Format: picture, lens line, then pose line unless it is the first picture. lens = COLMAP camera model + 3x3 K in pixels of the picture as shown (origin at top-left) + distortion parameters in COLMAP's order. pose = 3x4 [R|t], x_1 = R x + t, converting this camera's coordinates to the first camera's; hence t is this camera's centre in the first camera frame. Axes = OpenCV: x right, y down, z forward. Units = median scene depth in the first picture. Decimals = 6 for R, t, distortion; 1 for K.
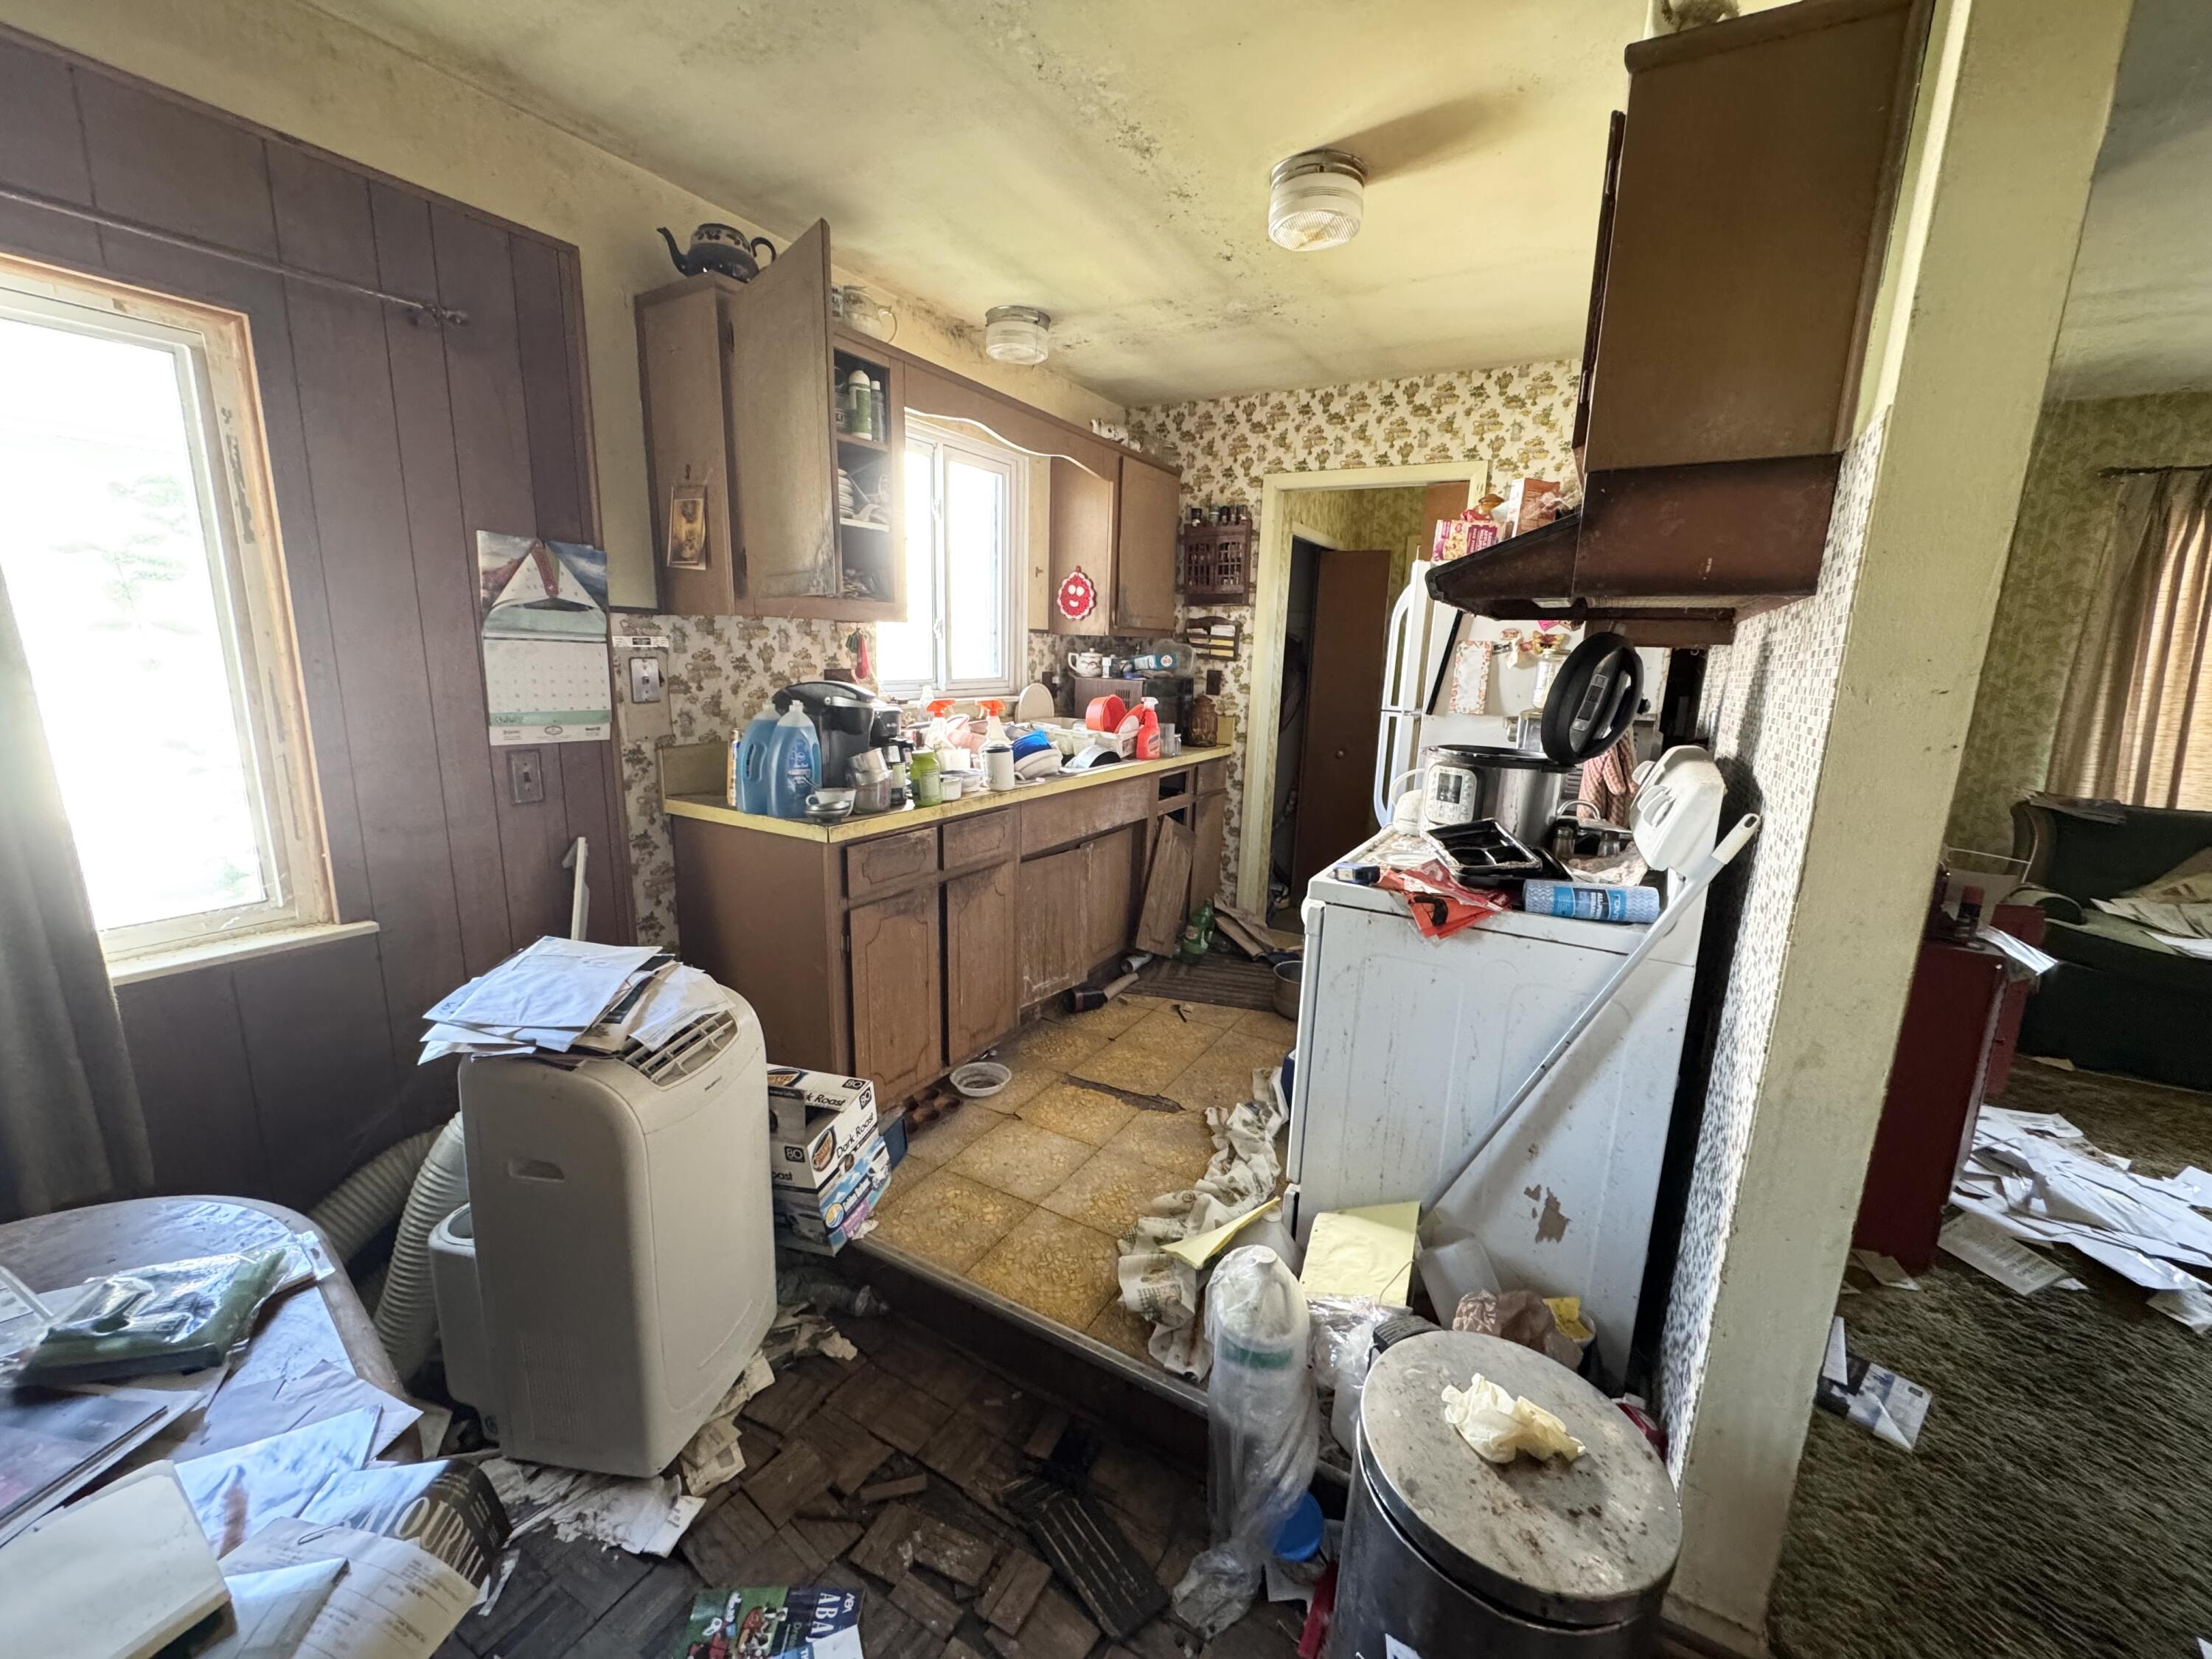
lens RADIAL K [[875.8, 0, 1099.0], [0, 875.8, 831.3], [0, 0, 1]] dist [-0.002132, 0.002099]
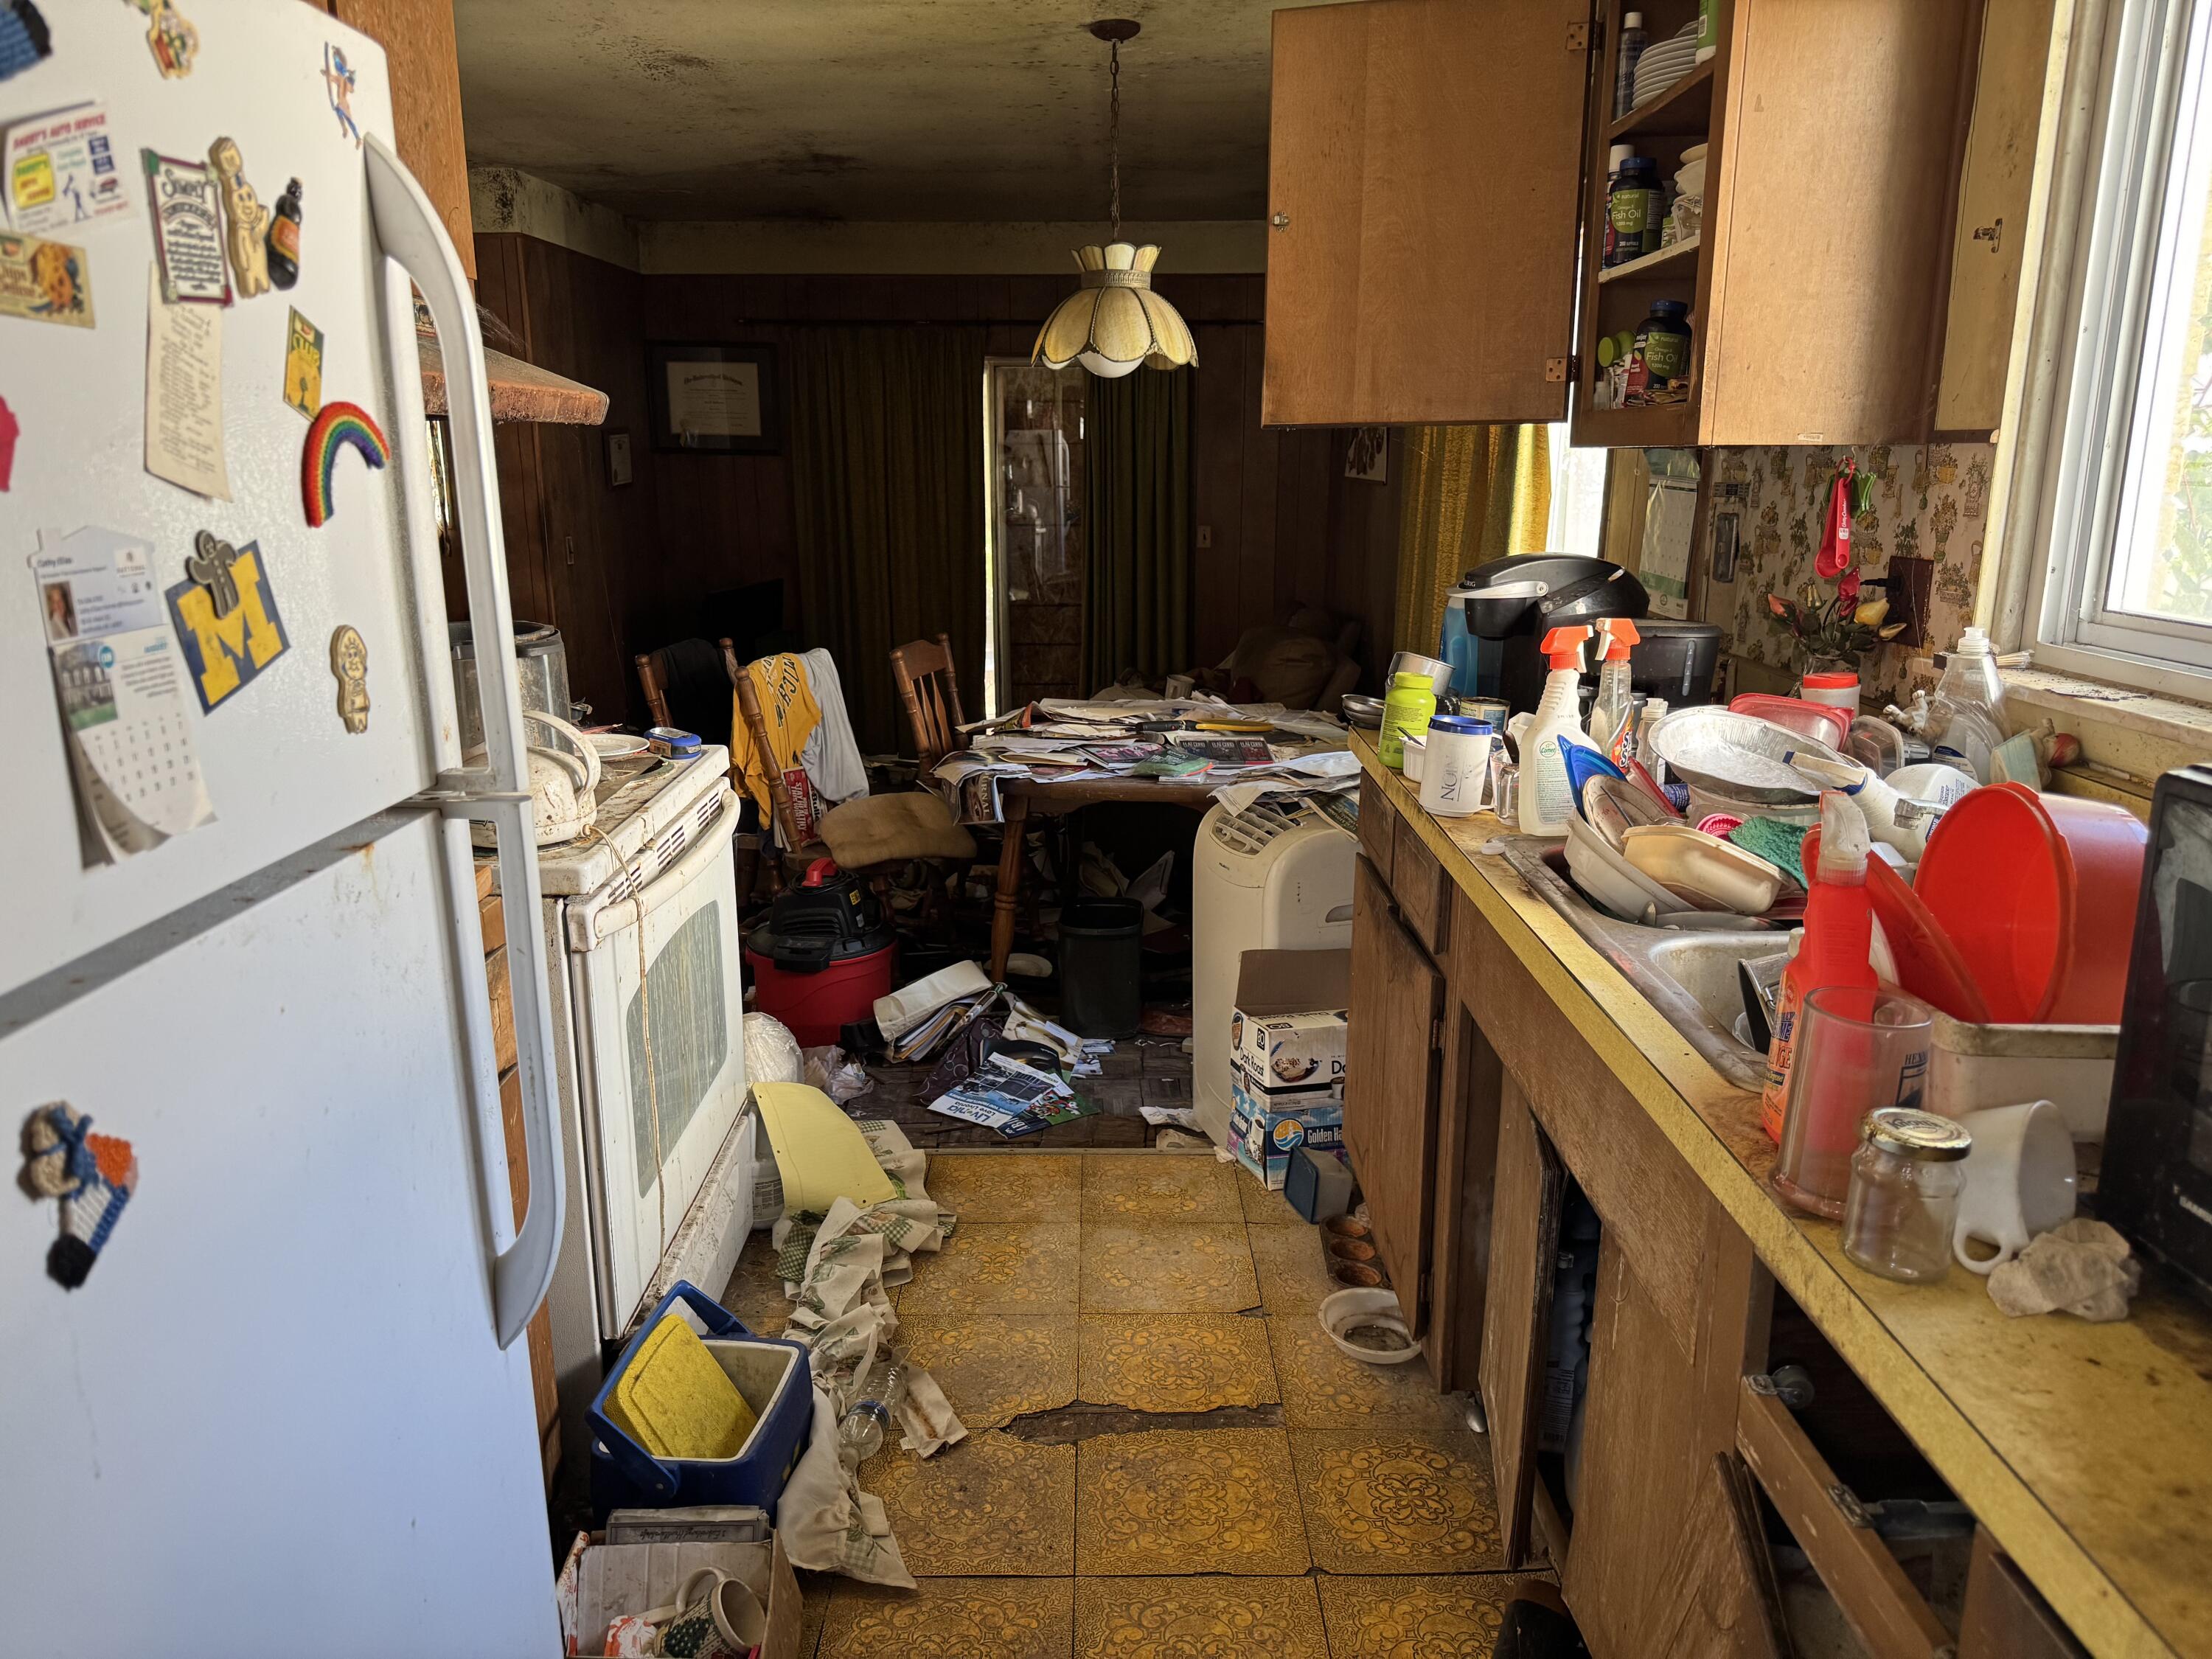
lens RADIAL K [[1567.9, 0, 1104.7], [0, 1567.9, 835.9], [0, 0, 1]] dist [0.048857, -0.044433]
pose [[-0.863597, 0.087196, -0.496585, 0.577465], [-0.126678, 0.915810, 0.381111, -0.415310], [0.488009, 0.392033, -0.779845, 1.996639]]
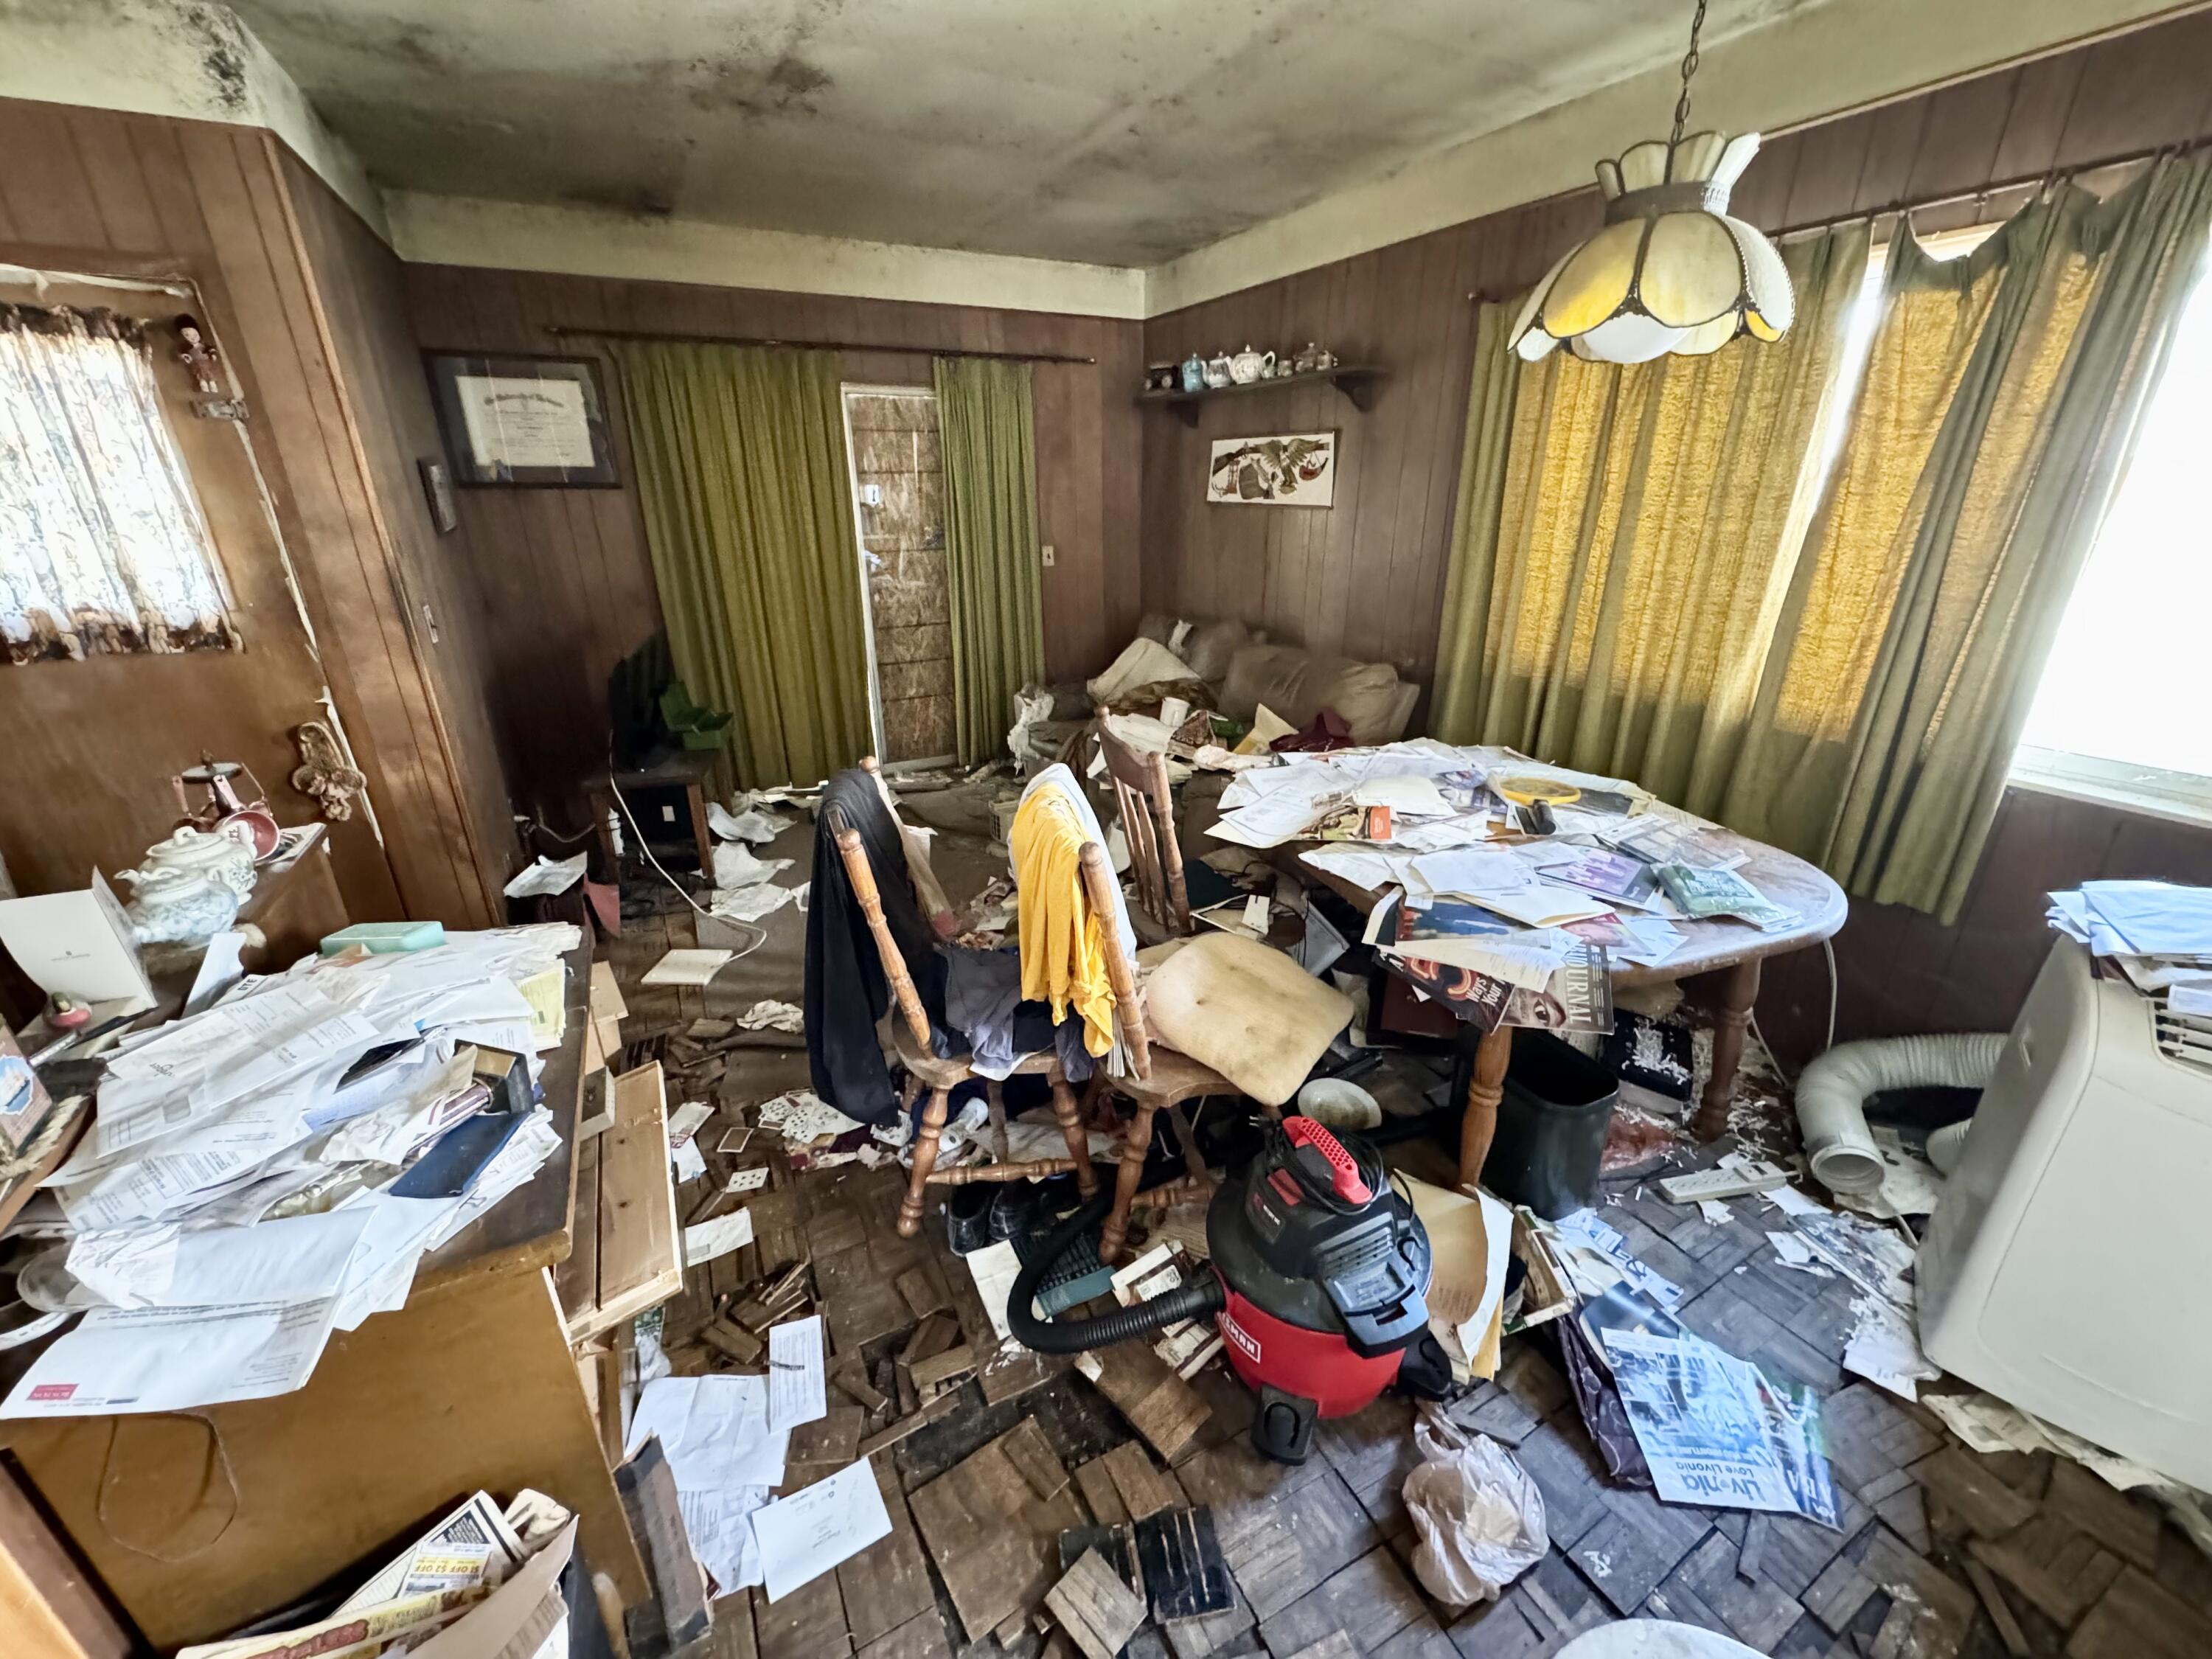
lens RADIAL K [[875.8, 0, 1108.1], [0, 875.8, 820.7], [0, 0, 1]] dist [-0.002132, 0.002099]
pose [[-0.519155, 0.283819, -0.806179, 0.506610], [-0.173710, 0.888526, 0.424673, -0.075676], [0.836841, 0.360512, -0.411981, 0.305124]]
